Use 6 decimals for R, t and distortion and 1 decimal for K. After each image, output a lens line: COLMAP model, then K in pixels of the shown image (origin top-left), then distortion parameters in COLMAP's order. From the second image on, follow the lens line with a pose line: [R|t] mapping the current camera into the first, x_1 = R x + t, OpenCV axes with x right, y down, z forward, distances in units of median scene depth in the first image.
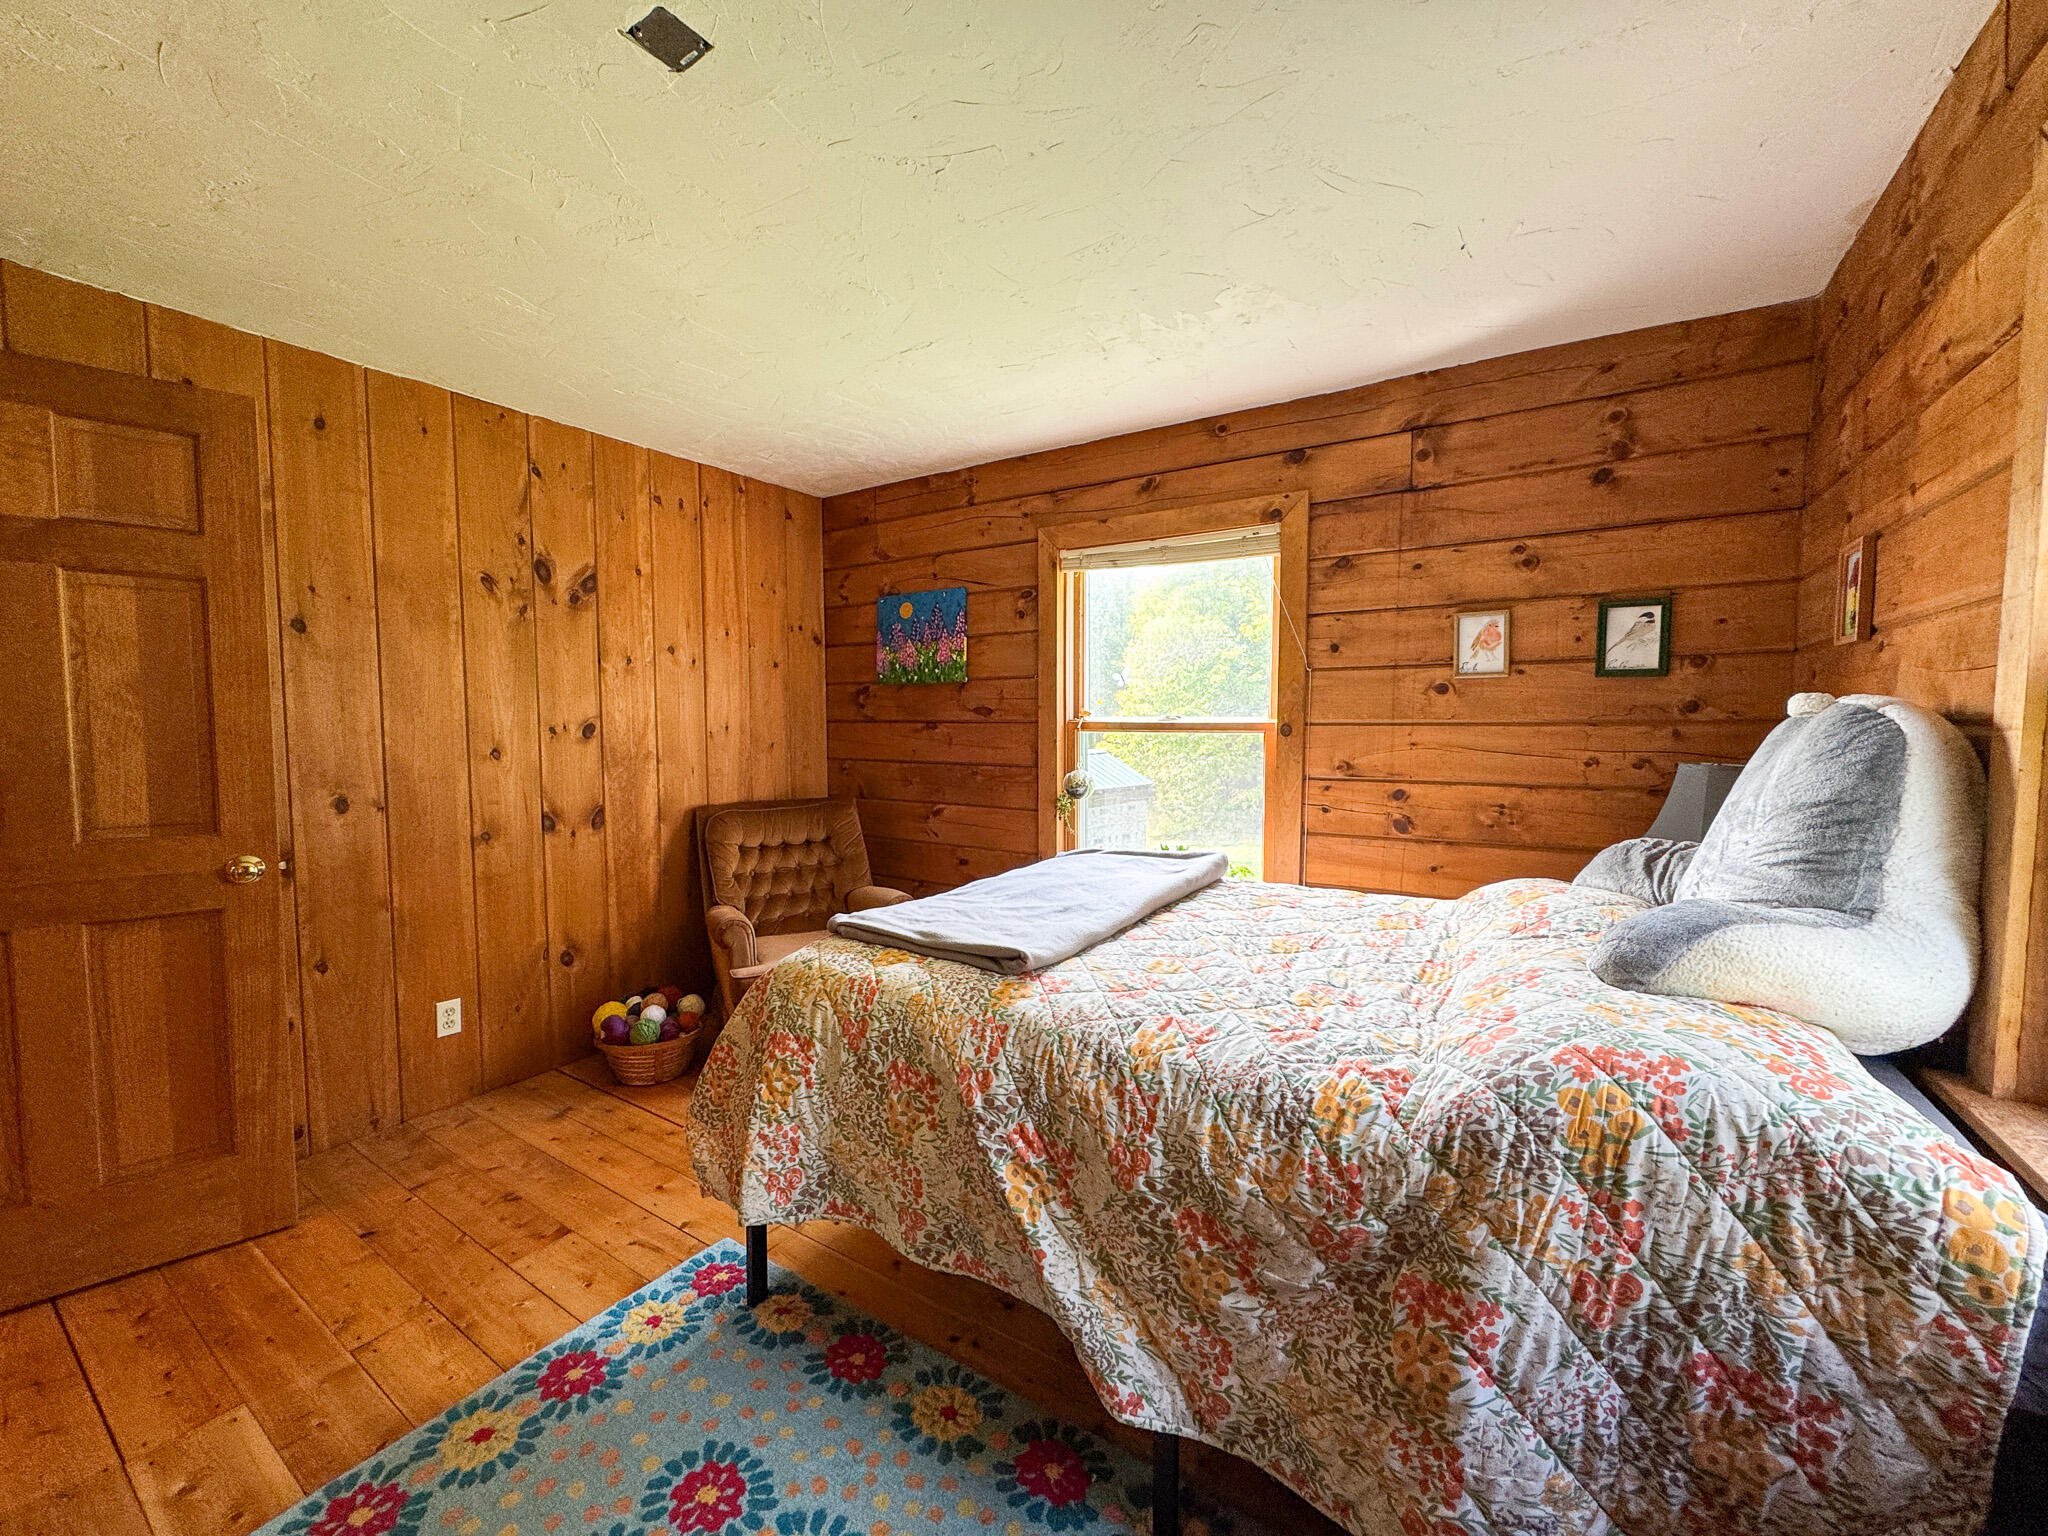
lens RADIAL K [[819.4, 0, 1024.0], [0, 819.4, 768.0], [0, 0, 1]] dist [-0.003412, 0.000398]
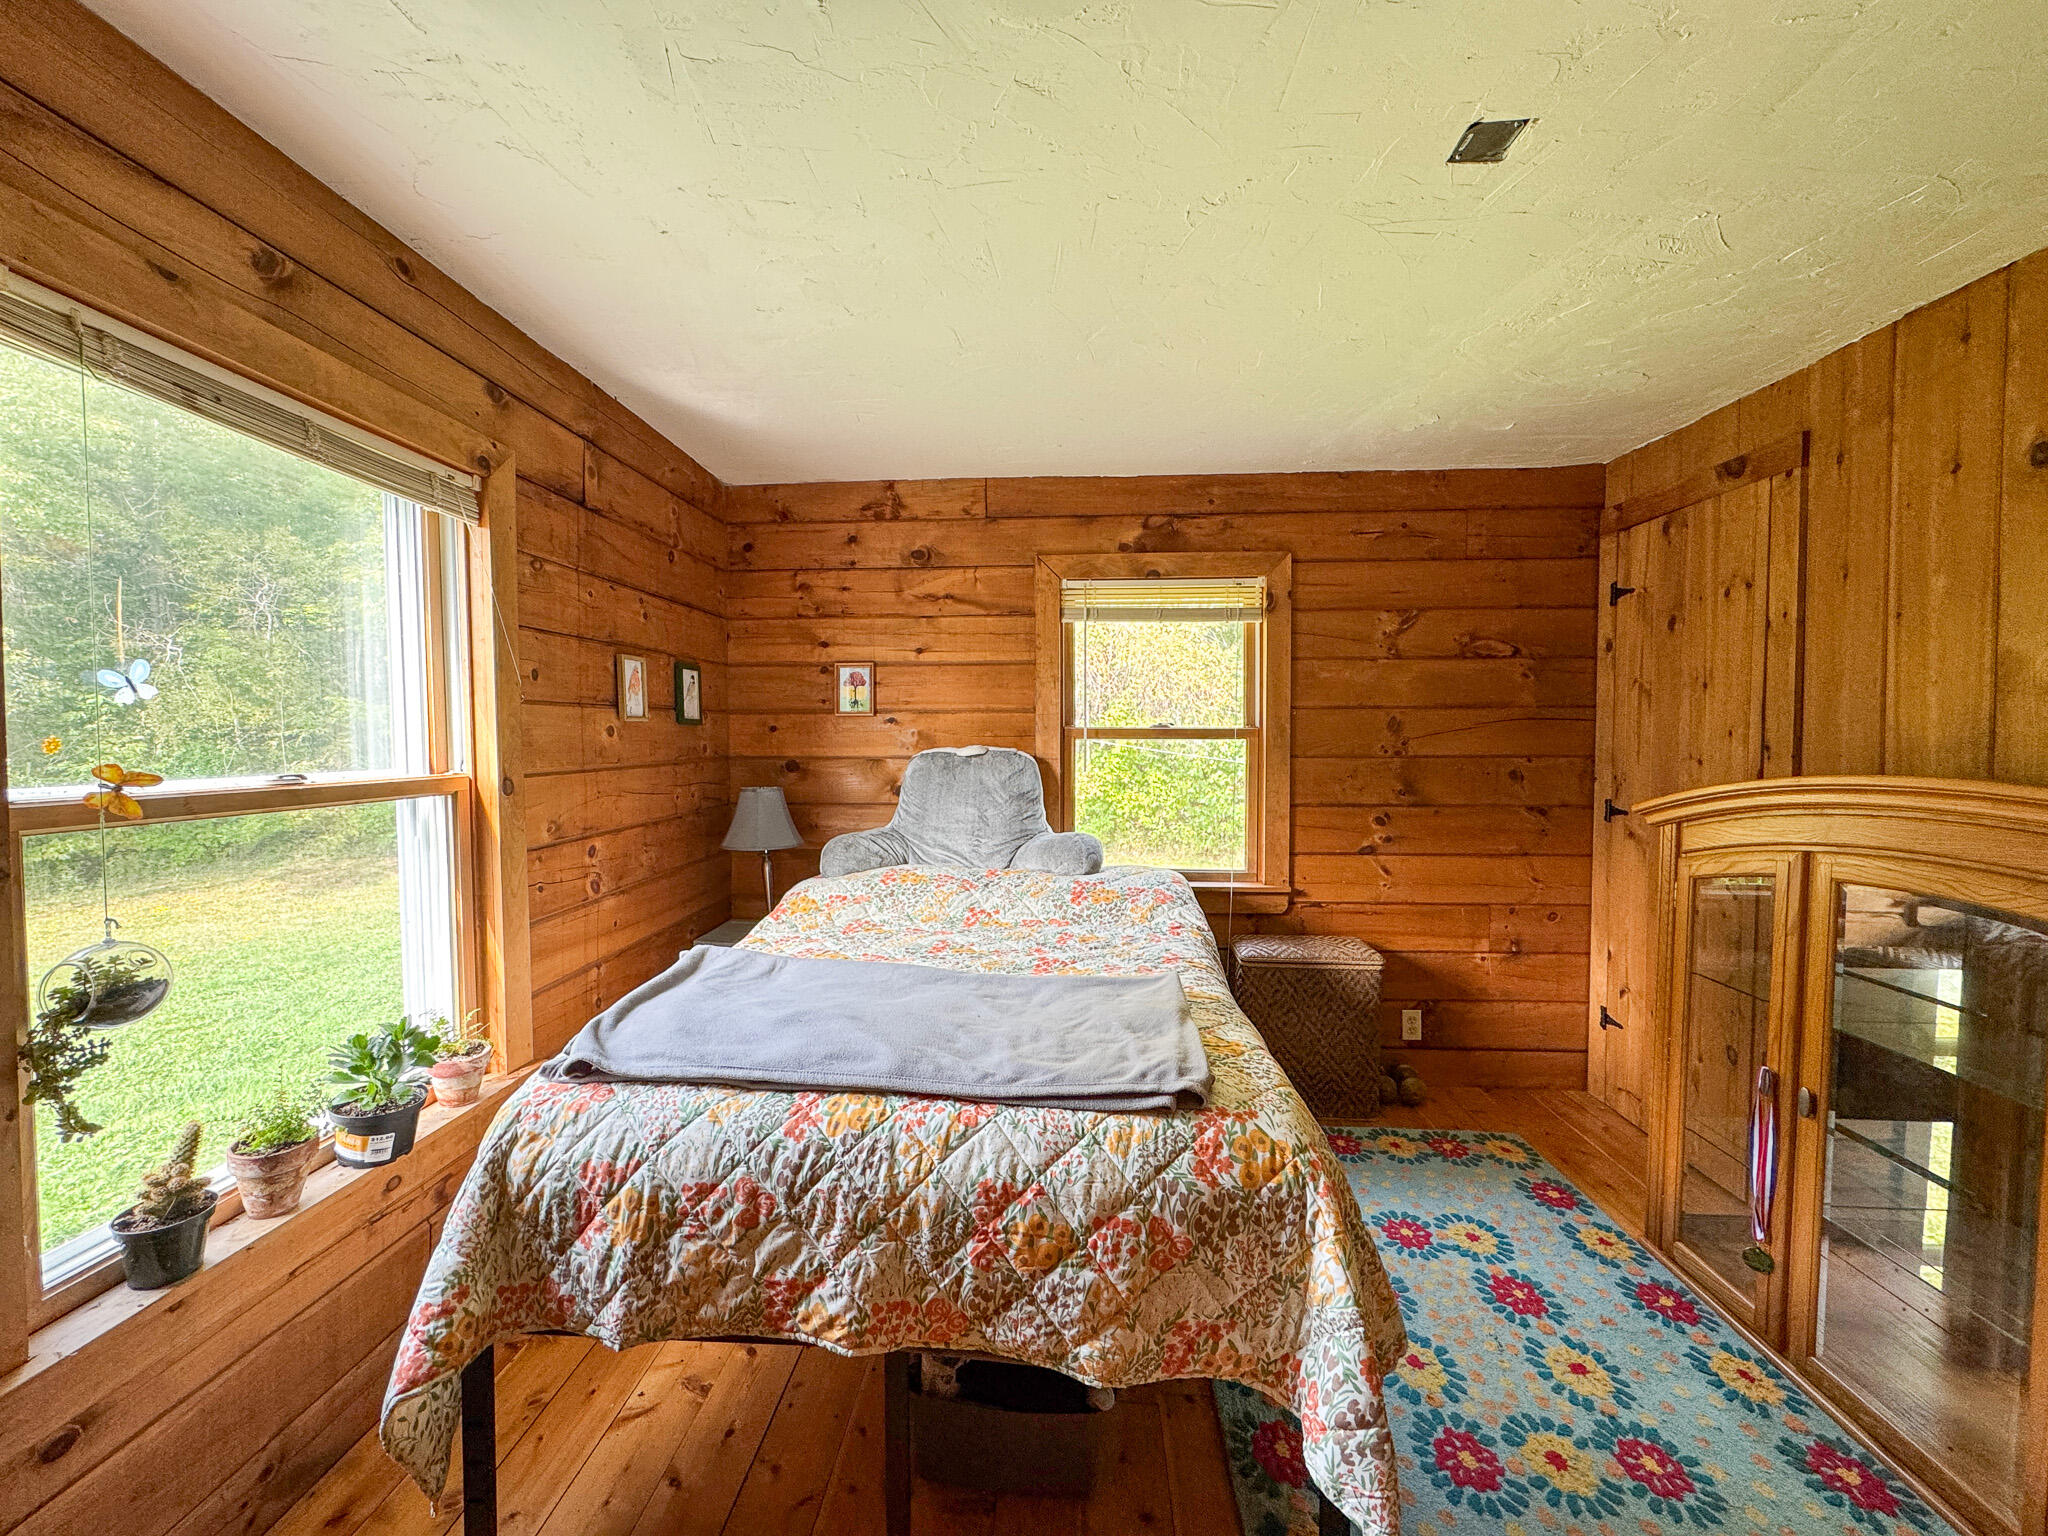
lens RADIAL K [[816.4, 0, 1024.0], [0, 816.4, 768.0], [0, 0, 1]] dist [-0.002729, 0.000008]
pose [[-0.505761, -0.034086, 0.862000, -0.511869], [0.053640, 0.996043, 0.070858, -0.090758], [-0.861005, 0.082075, -0.501931, 1.013689]]
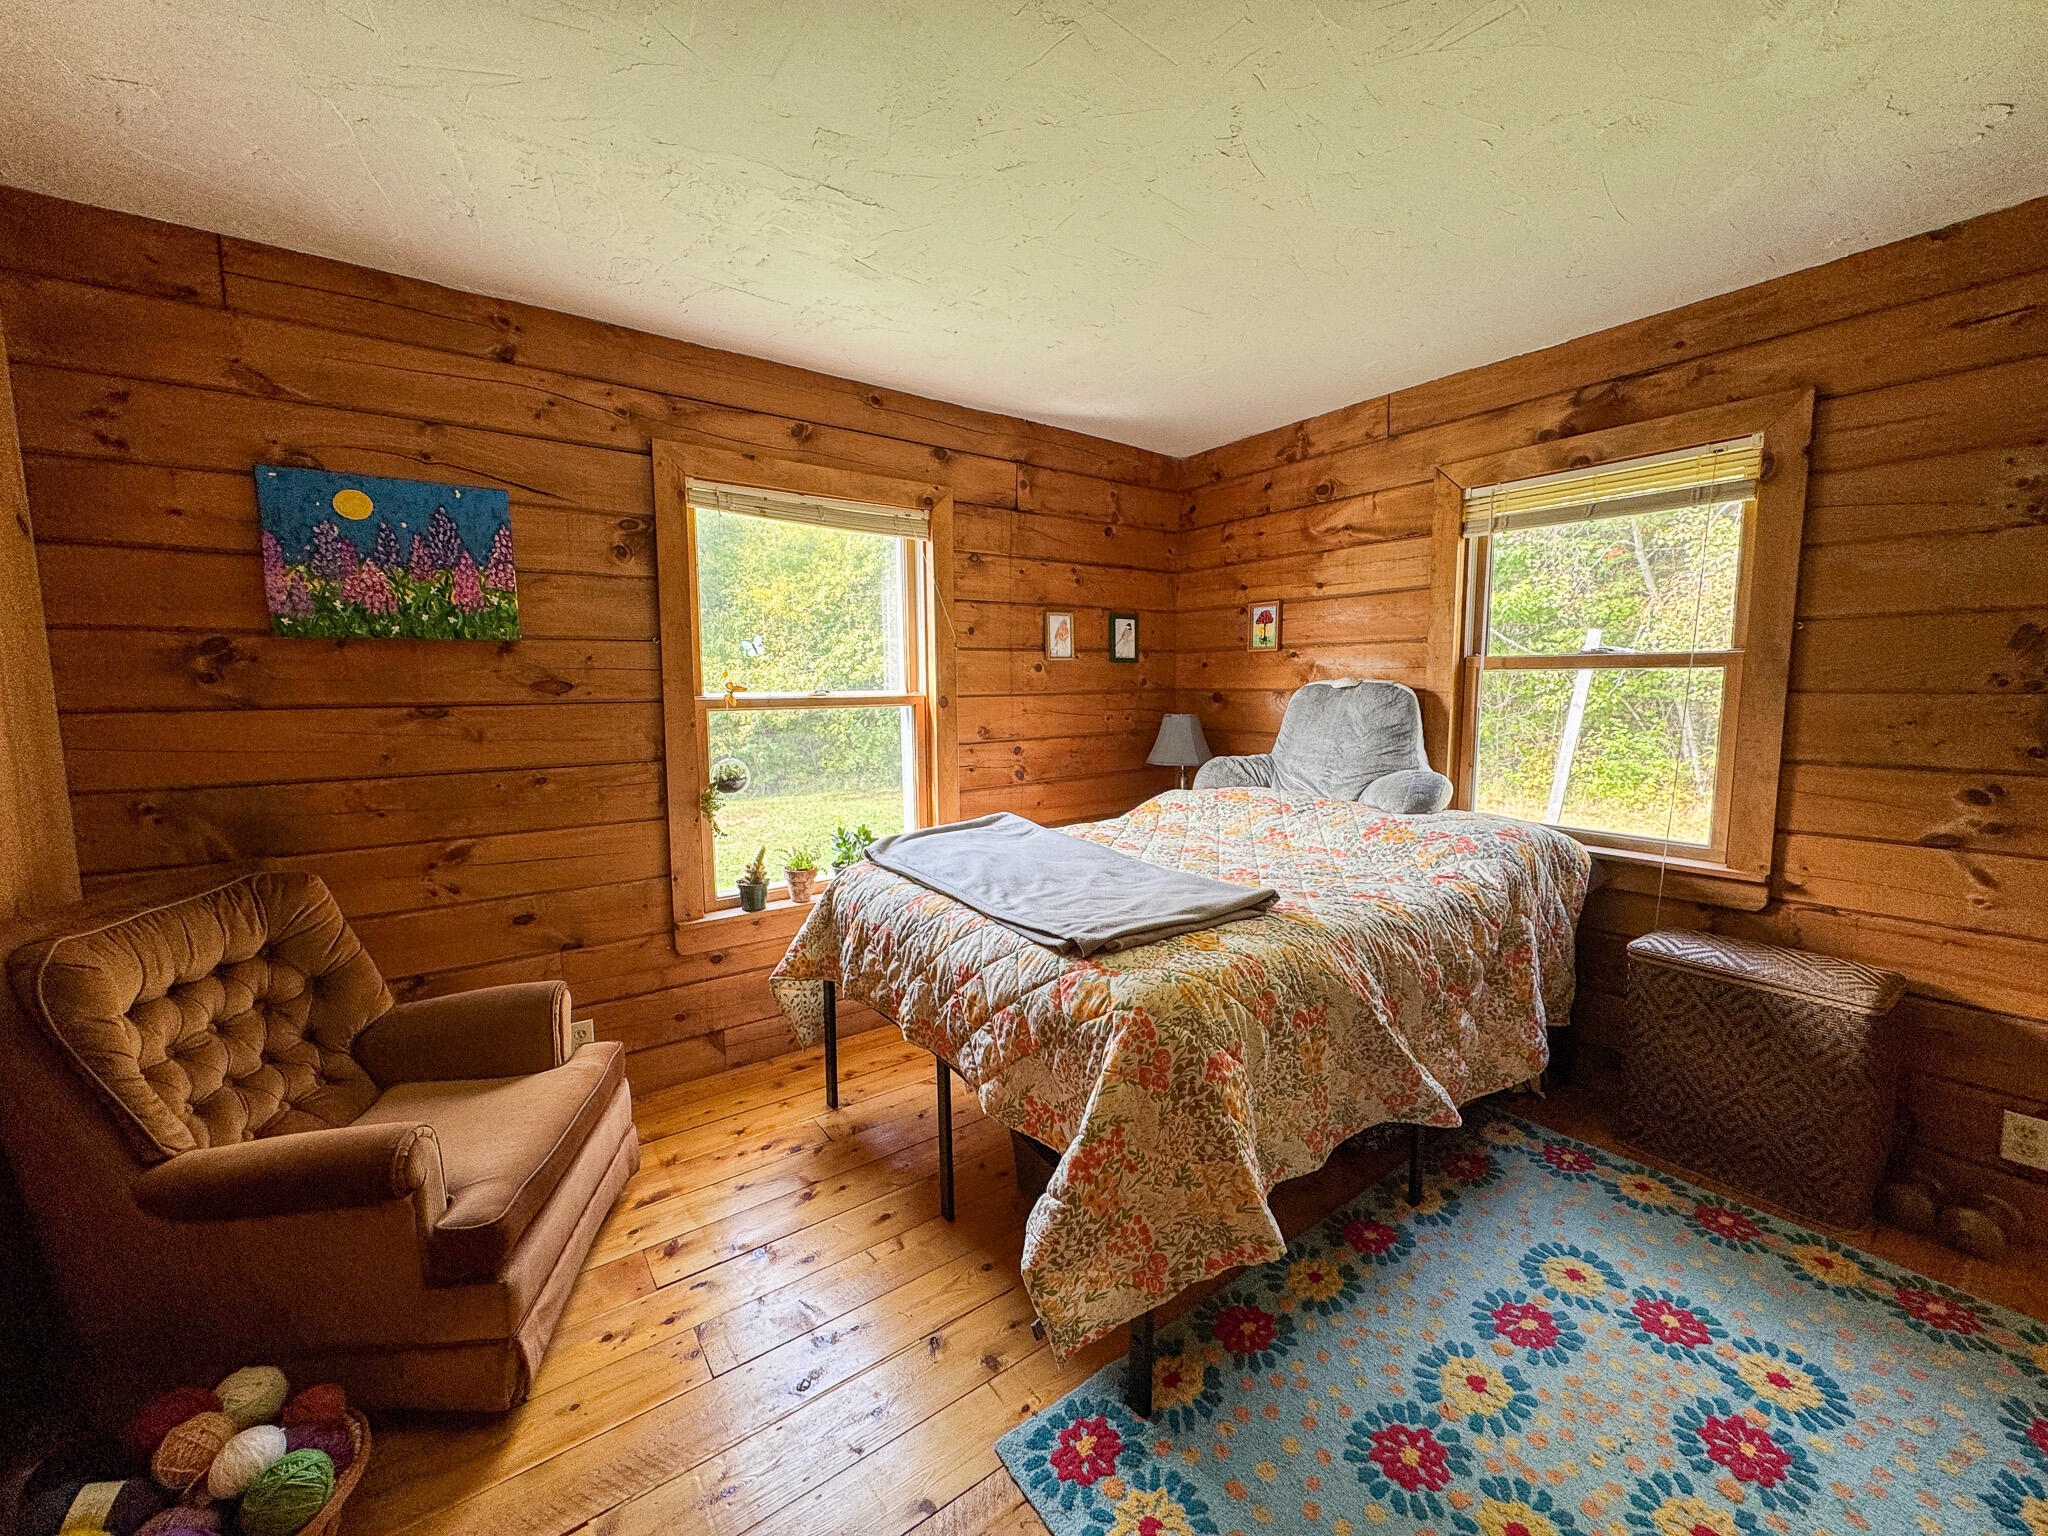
lens RADIAL K [[819.4, 0, 1024.0], [0, 819.4, 768.0], [0, 0, 1]] dist [-0.003412, 0.000398]
pose [[0.343384, -0.100631, 0.933788, -0.718037], [0.064400, 0.994426, 0.083483, -0.045189], [-0.936984, 0.031470, 0.347951, 0.537967]]
